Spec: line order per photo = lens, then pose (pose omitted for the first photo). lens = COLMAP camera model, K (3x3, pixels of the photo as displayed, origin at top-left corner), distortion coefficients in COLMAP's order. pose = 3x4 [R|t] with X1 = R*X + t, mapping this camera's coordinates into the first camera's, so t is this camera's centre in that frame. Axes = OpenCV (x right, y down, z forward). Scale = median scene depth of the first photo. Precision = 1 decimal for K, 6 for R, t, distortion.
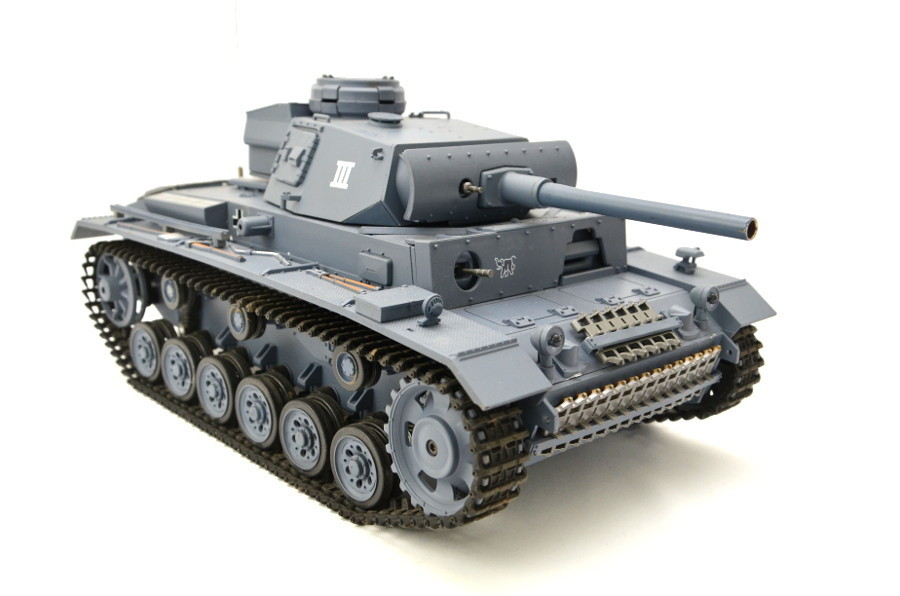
lens RADIAL K [[922.8, 0, 450.0], [0, 922.8, 298.0], [0, 0, 1]] dist [-0.006096, -0.004154]
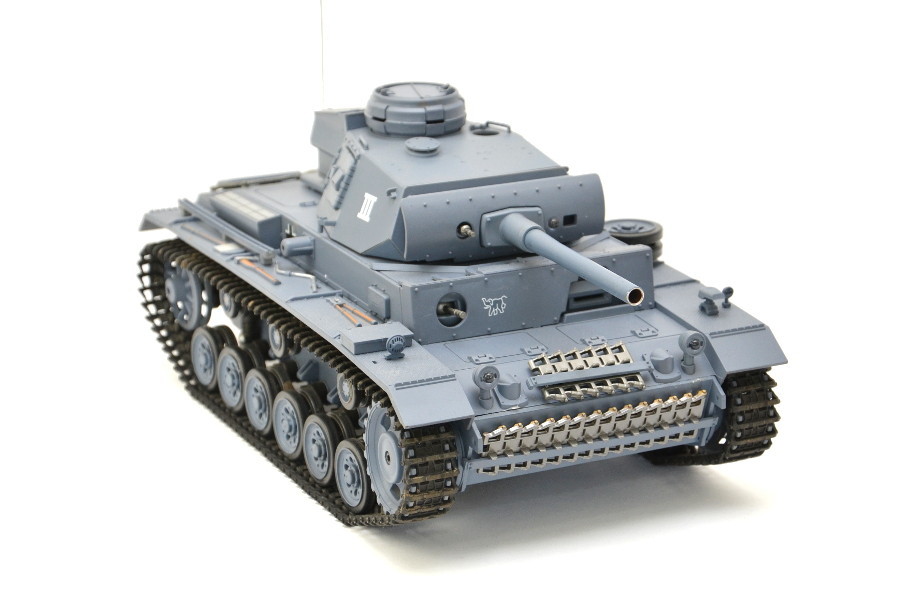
lens RADIAL K [[2586.8, 0, 450.0], [0, 2586.8, 298.0], [0, 0, 1]] dist [0.392430, 0.192578]
pose [[0.954143, 0.050796, -0.295009, 0.875342], [-0.037308, 0.997993, 0.051173, -0.189656], [0.297016, -0.037820, 0.954123, -1.857913]]
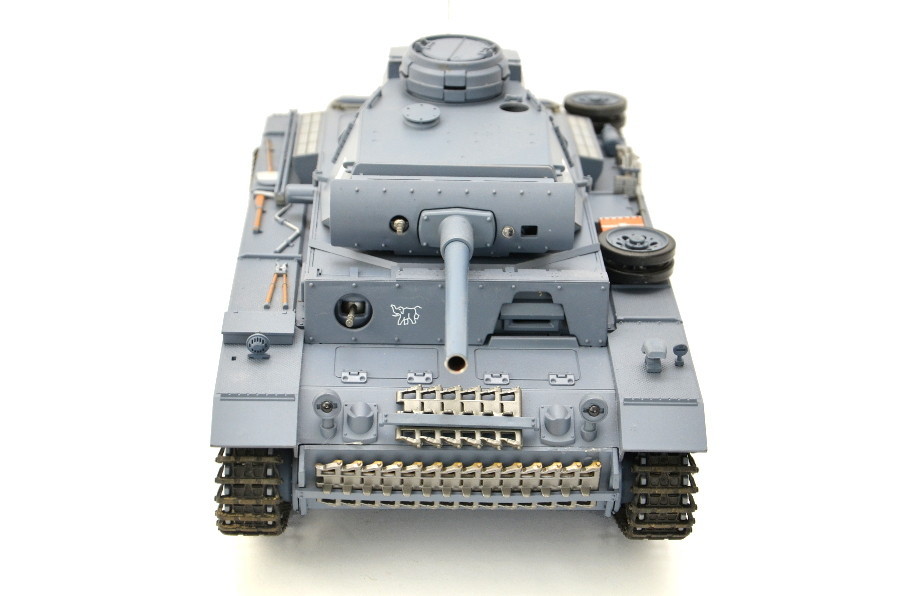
lens RADIAL K [[1850.3, 0, 450.0], [0, 1850.3, 298.0], [0, 0, 1]] dist [0.241341, 0.006080]
pose [[0.740588, 0.278131, -0.611696, 1.246054], [-0.164632, 0.957676, 0.236122, -0.504166], [0.651479, -0.074165, 0.755033, -0.442401]]
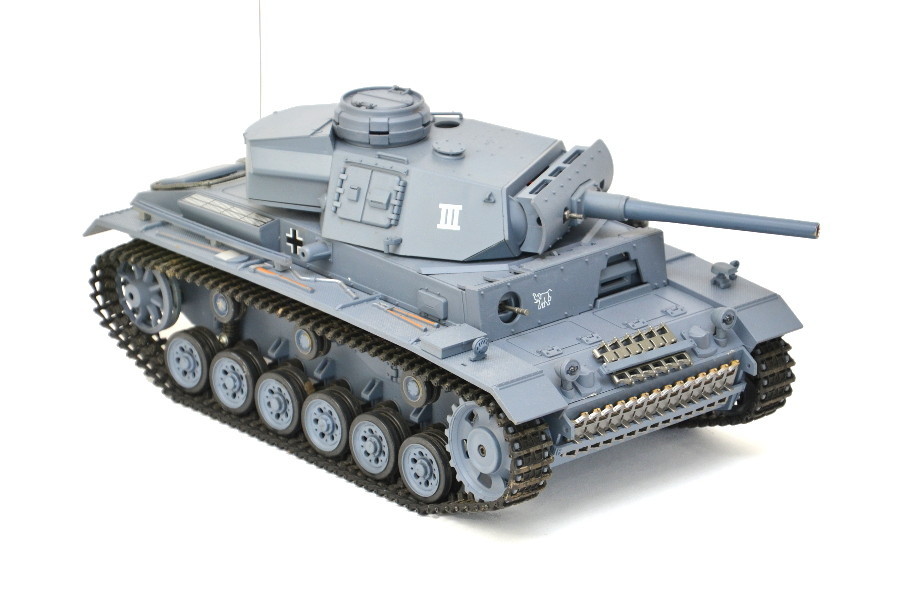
lens RADIAL K [[3842.2, 0, 450.0], [0, 3842.2, 298.0], [0, 0, 1]] dist [1.648034, 0.171060]
pose [[0.999047, -0.018202, -0.039673, 0.131405], [0.022447, 0.993752, 0.109331, -0.551634], [0.037435, -0.110117, 0.993213, -3.721865]]
